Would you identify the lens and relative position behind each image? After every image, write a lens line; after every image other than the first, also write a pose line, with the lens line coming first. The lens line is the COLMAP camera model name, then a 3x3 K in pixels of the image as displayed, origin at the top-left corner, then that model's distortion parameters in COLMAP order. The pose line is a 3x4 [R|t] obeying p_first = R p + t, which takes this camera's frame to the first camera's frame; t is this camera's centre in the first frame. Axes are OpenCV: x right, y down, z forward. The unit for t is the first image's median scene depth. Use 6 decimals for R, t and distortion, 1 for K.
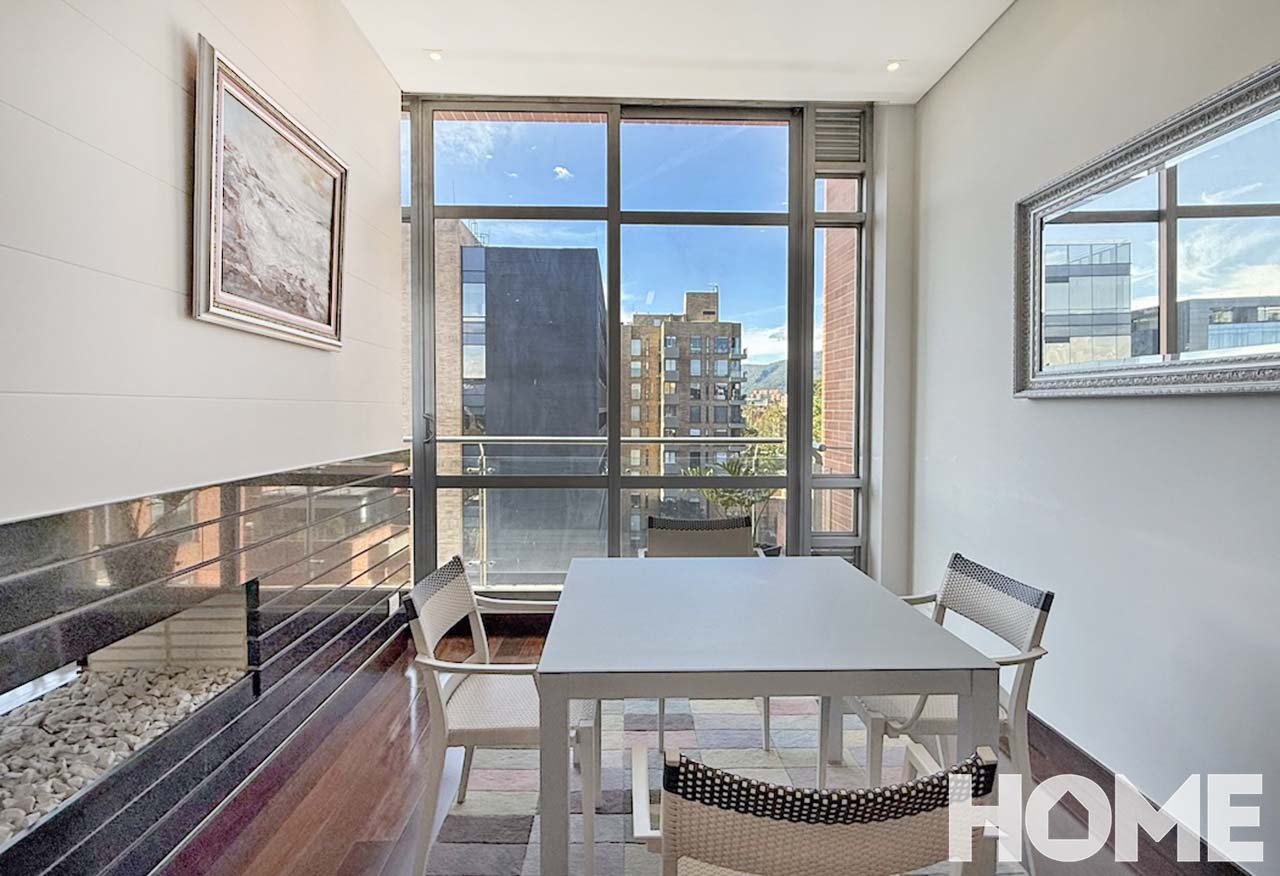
lens RADIAL K [[637.5, 0, 630.4], [0, 637.5, 419.4], [0, 0, 1]] dist [0.021499, -0.000202]
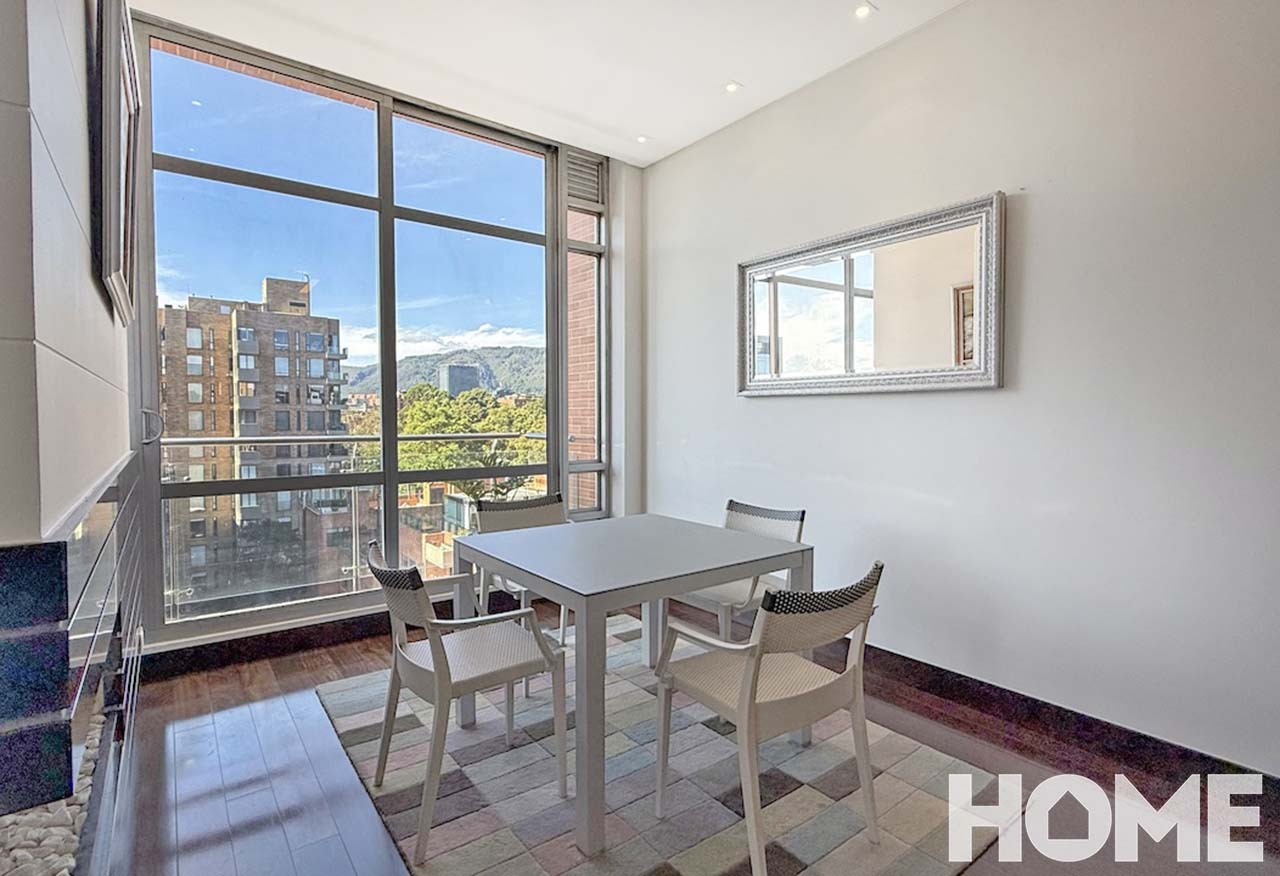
lens RADIAL K [[637.5, 0, 657.3], [0, 637.5, 431.8], [0, 0, 1]] dist [0.021499, -0.000202]
pose [[0.803801, -0.020730, 0.594537, -0.275877], [0.014032, 0.999775, 0.015888, 0.014946], [-0.594733, -0.004429, 0.803911, -0.044199]]
